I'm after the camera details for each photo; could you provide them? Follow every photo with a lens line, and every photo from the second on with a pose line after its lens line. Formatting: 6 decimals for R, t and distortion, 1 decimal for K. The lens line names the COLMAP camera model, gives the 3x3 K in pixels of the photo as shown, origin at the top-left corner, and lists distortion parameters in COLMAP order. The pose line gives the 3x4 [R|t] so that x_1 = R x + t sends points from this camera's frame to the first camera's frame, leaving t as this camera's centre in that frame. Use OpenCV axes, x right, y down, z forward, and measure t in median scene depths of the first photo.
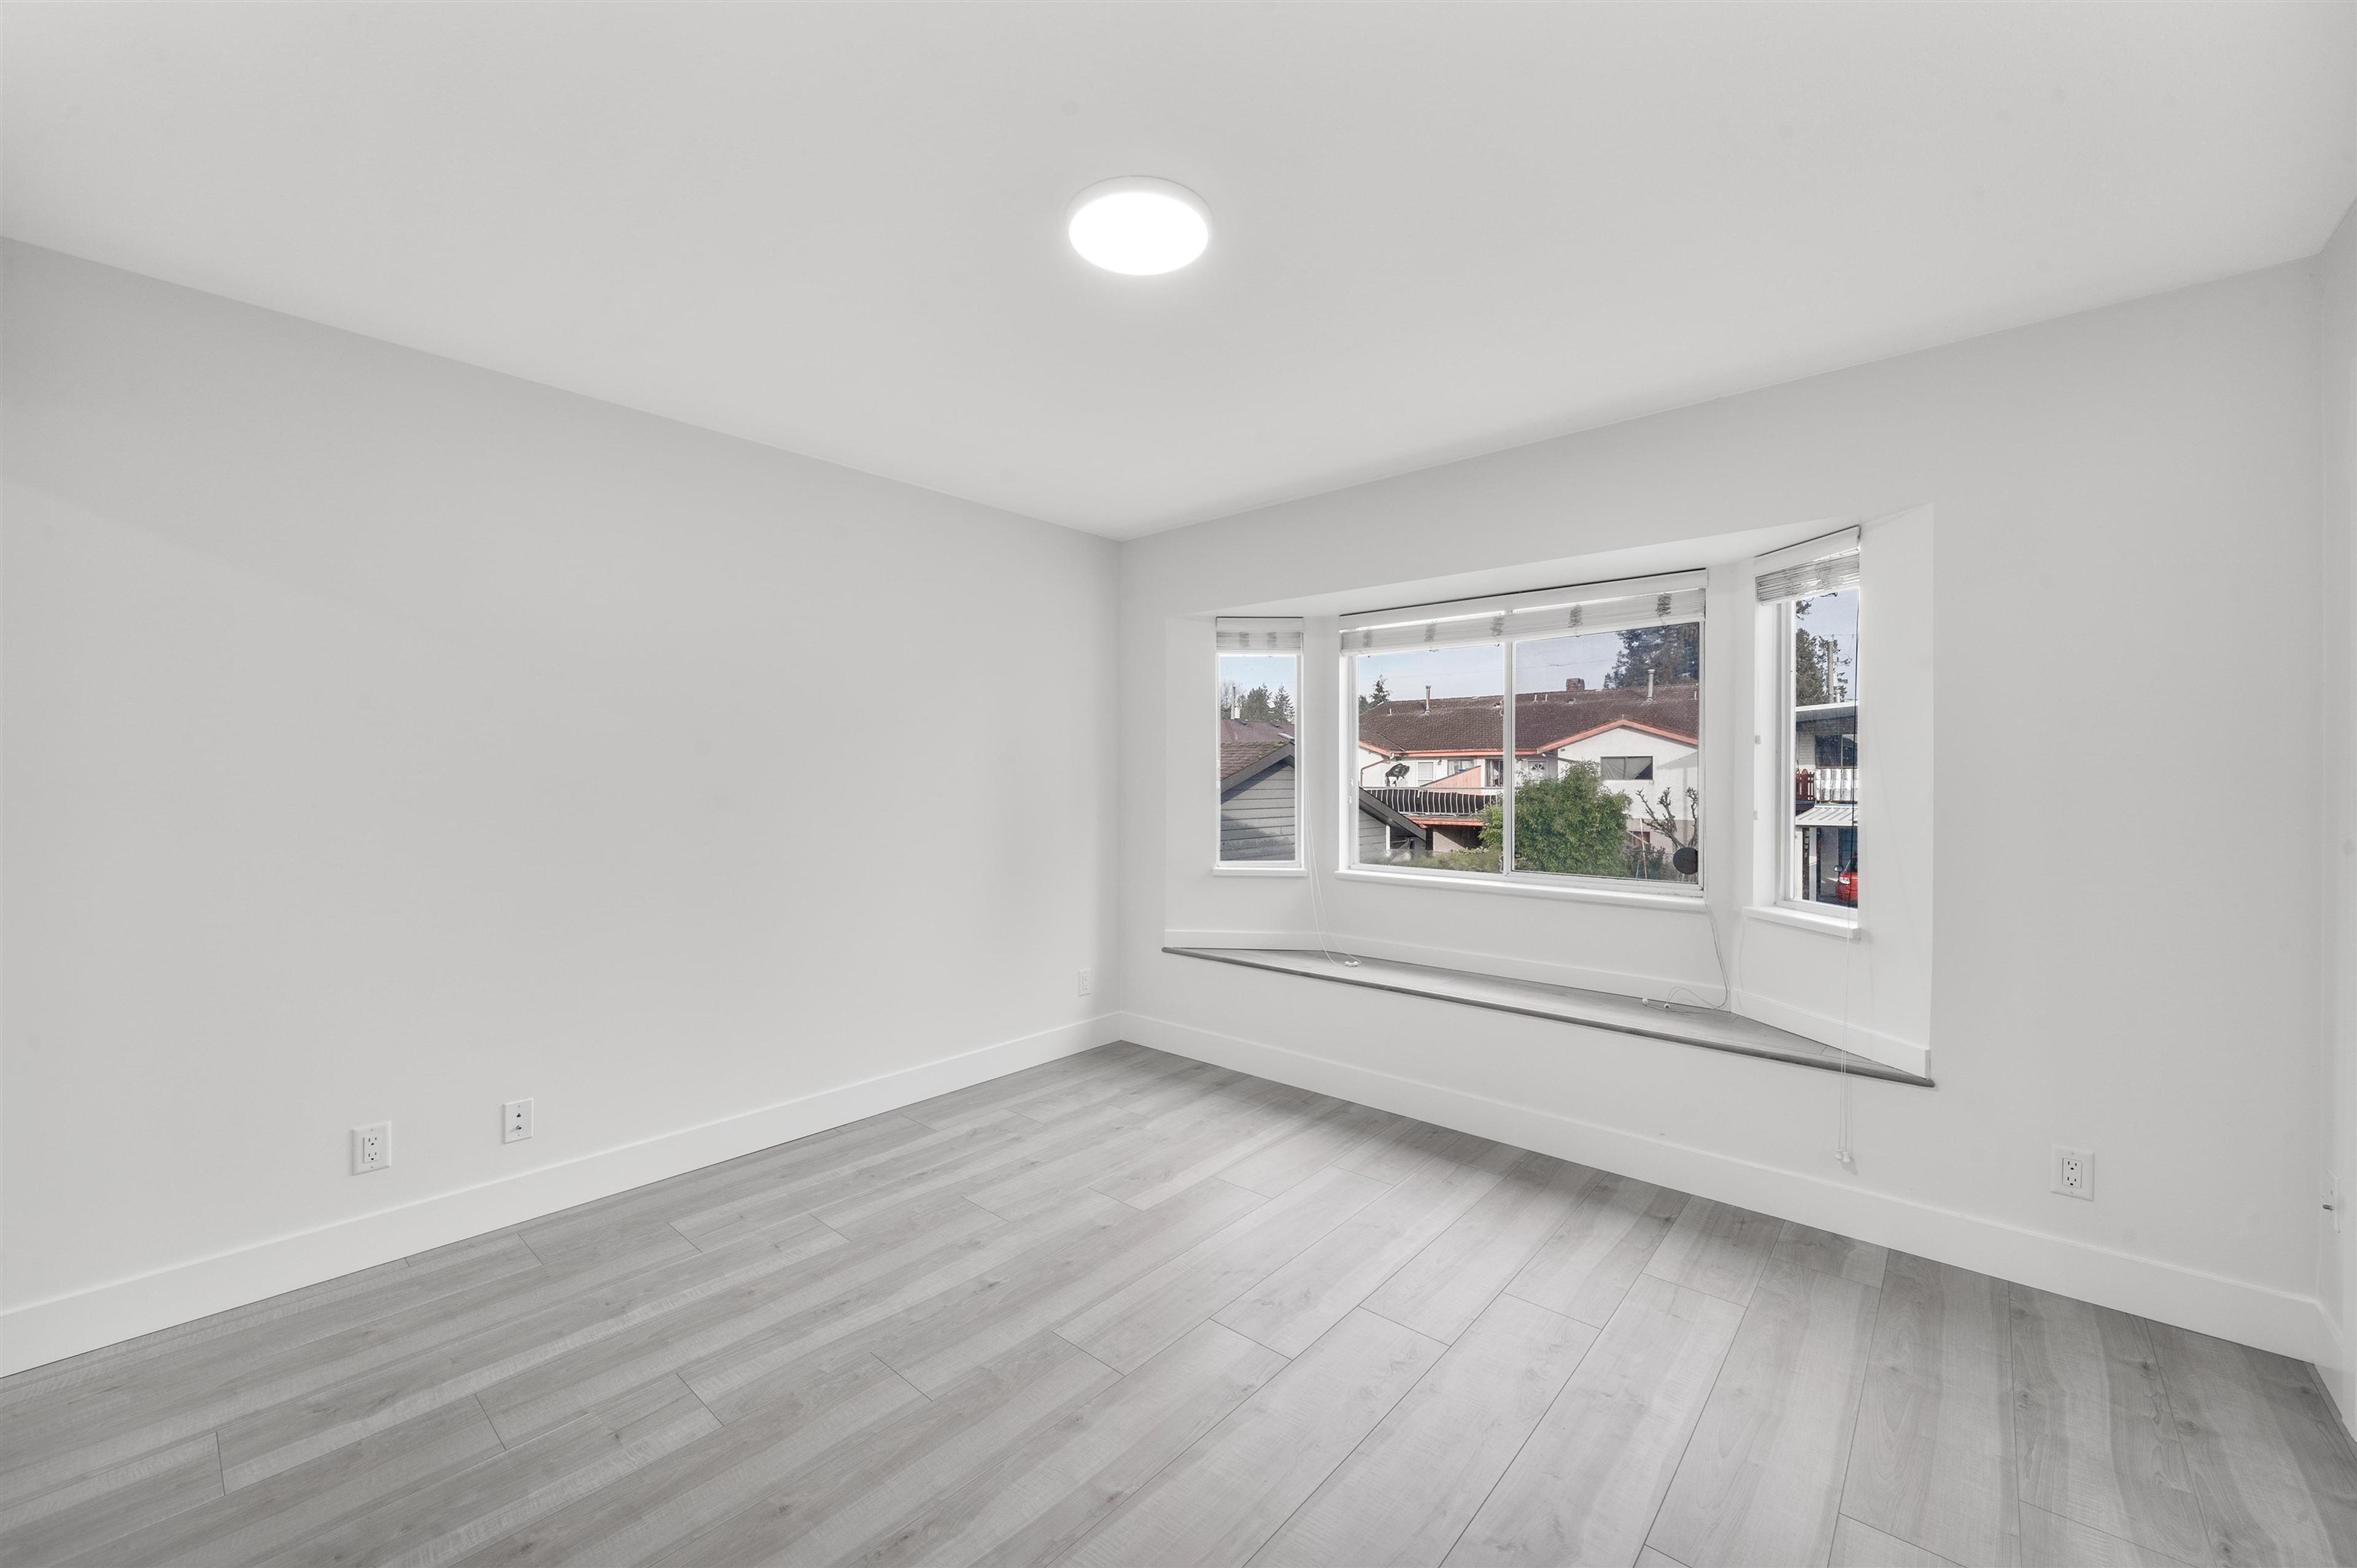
lens RADIAL K [[935.5, 0, 1181.1], [0, 935.5, 766.6], [0, 0, 1]] dist [0.000544, 0.000033]
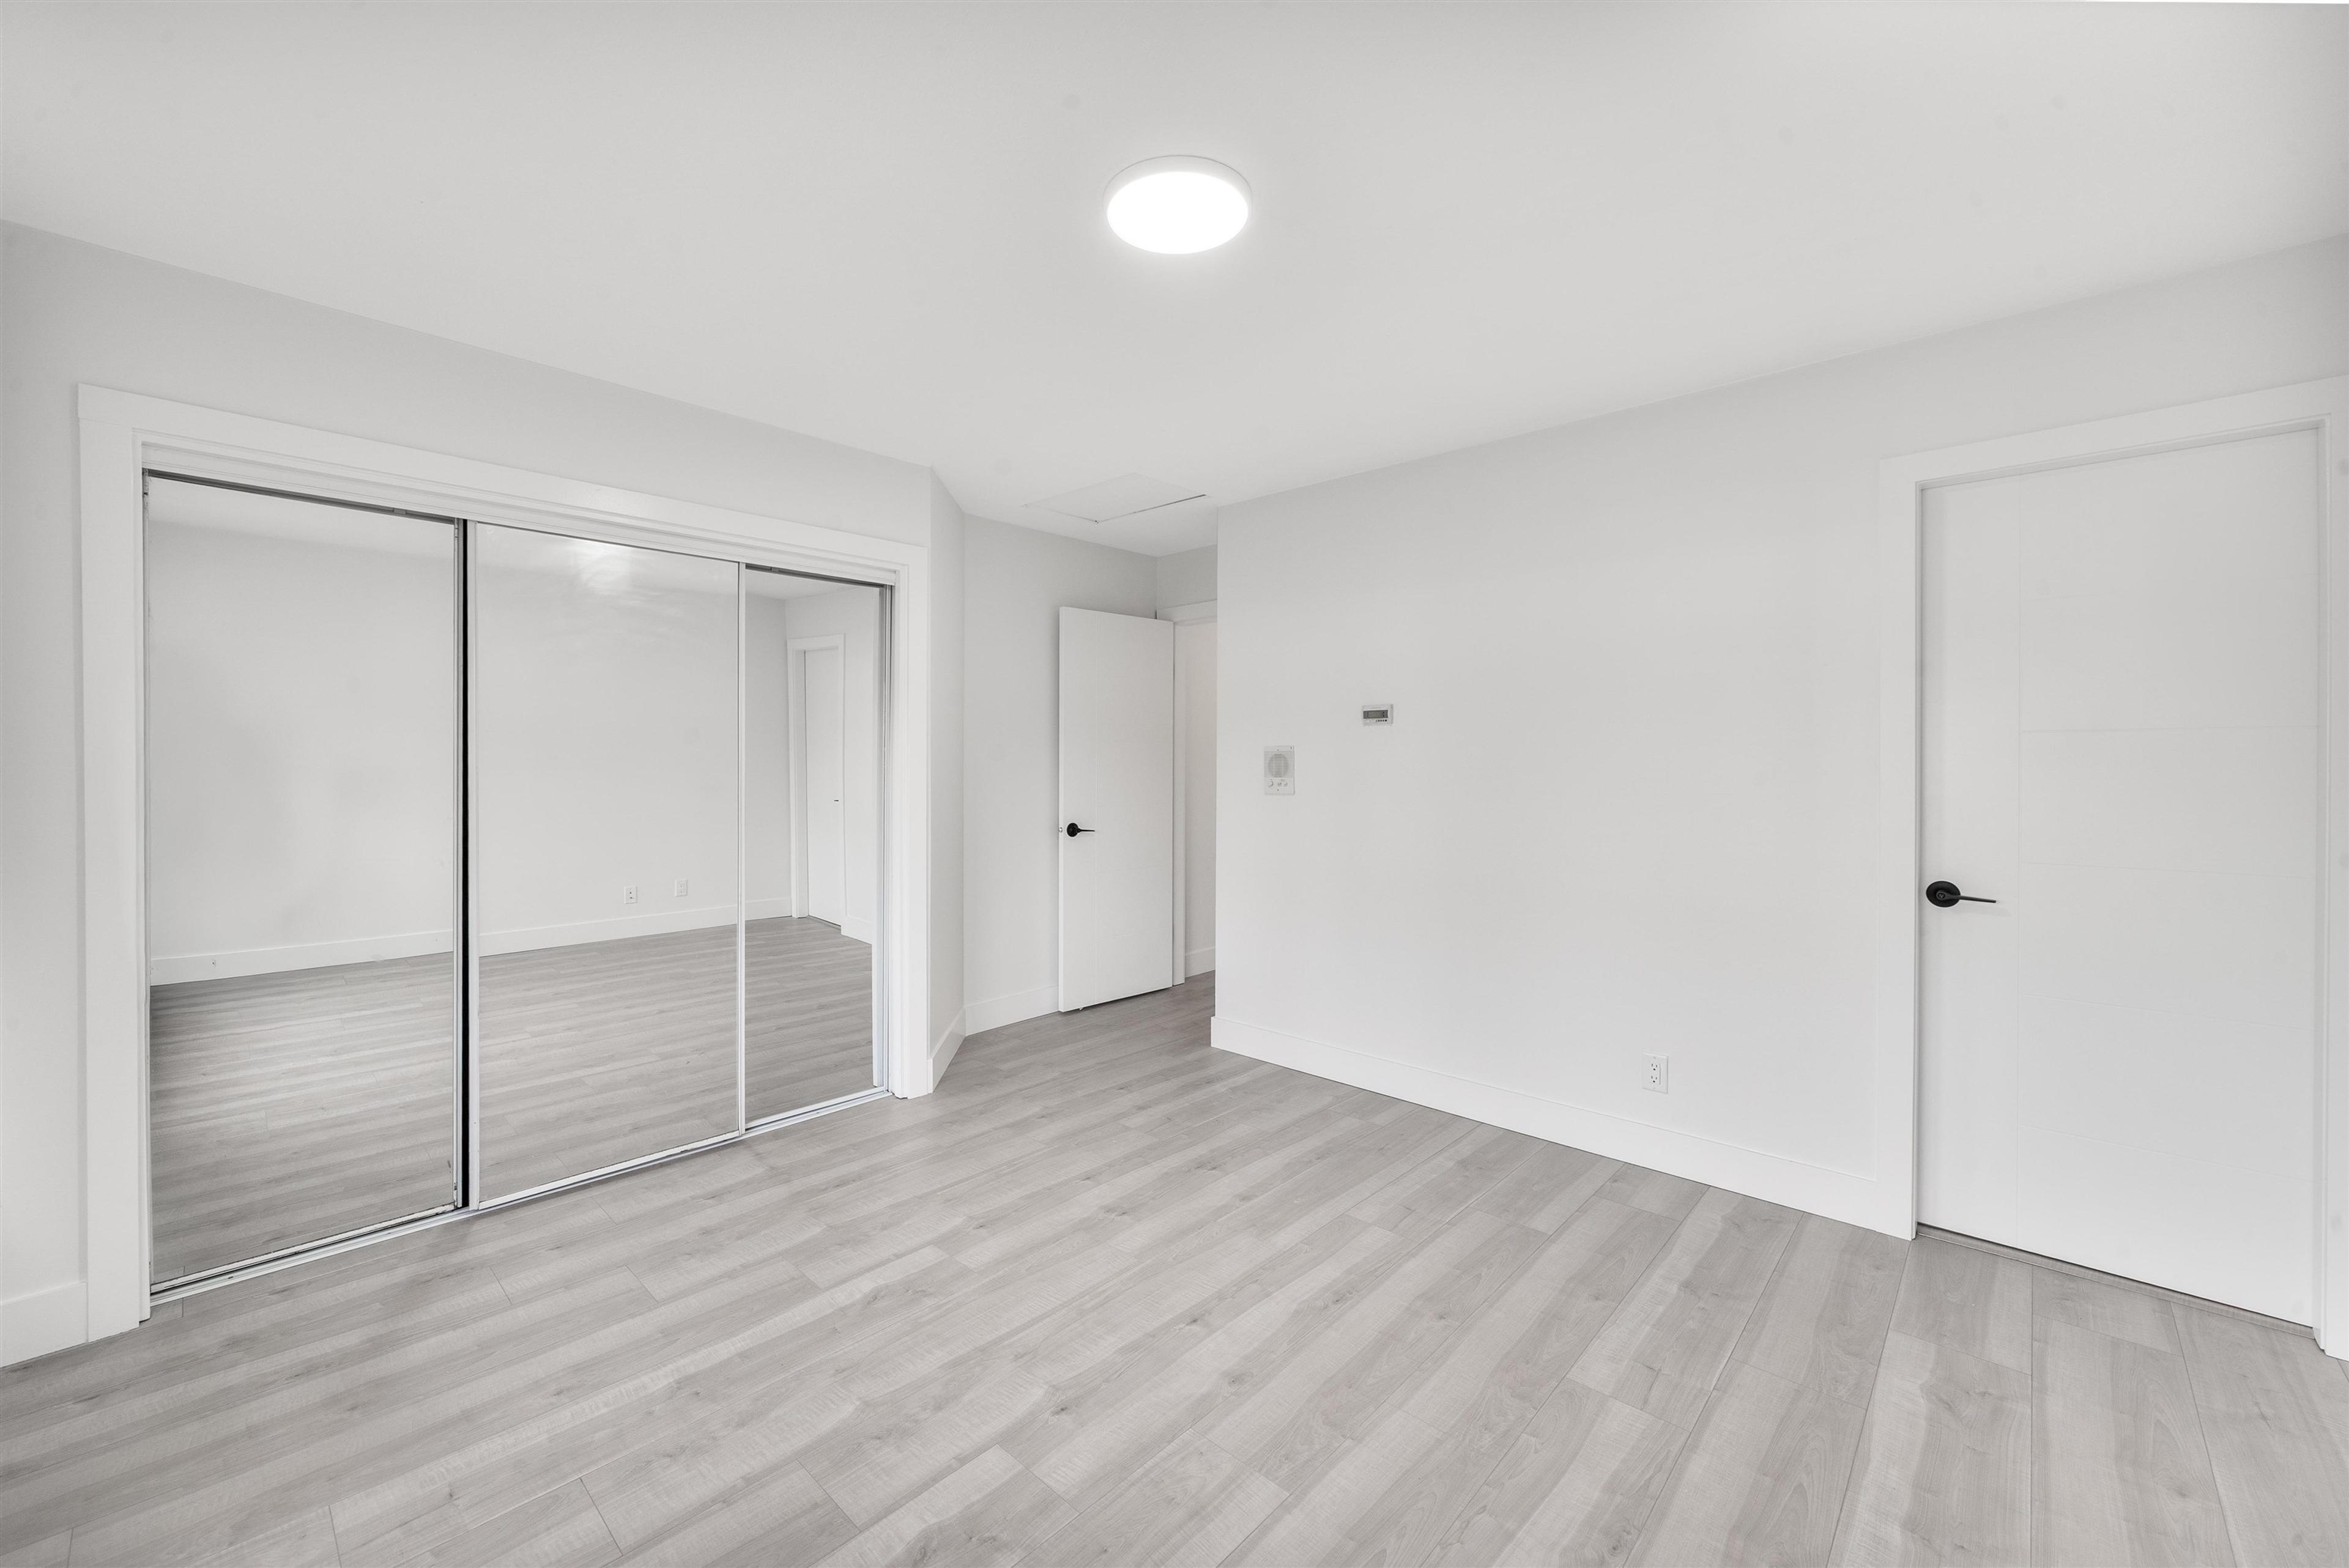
lens RADIAL K [[932.2, 0, 1177.1], [0, 932.2, 766.7], [0, 0, 1]] dist [0.000544, 0.000033]
pose [[-0.999575, -0.003006, 0.028987, -0.074937], [-0.002792, 0.999969, 0.007404, 0.005193], [-0.029008, 0.007320, -0.999552, 2.004910]]
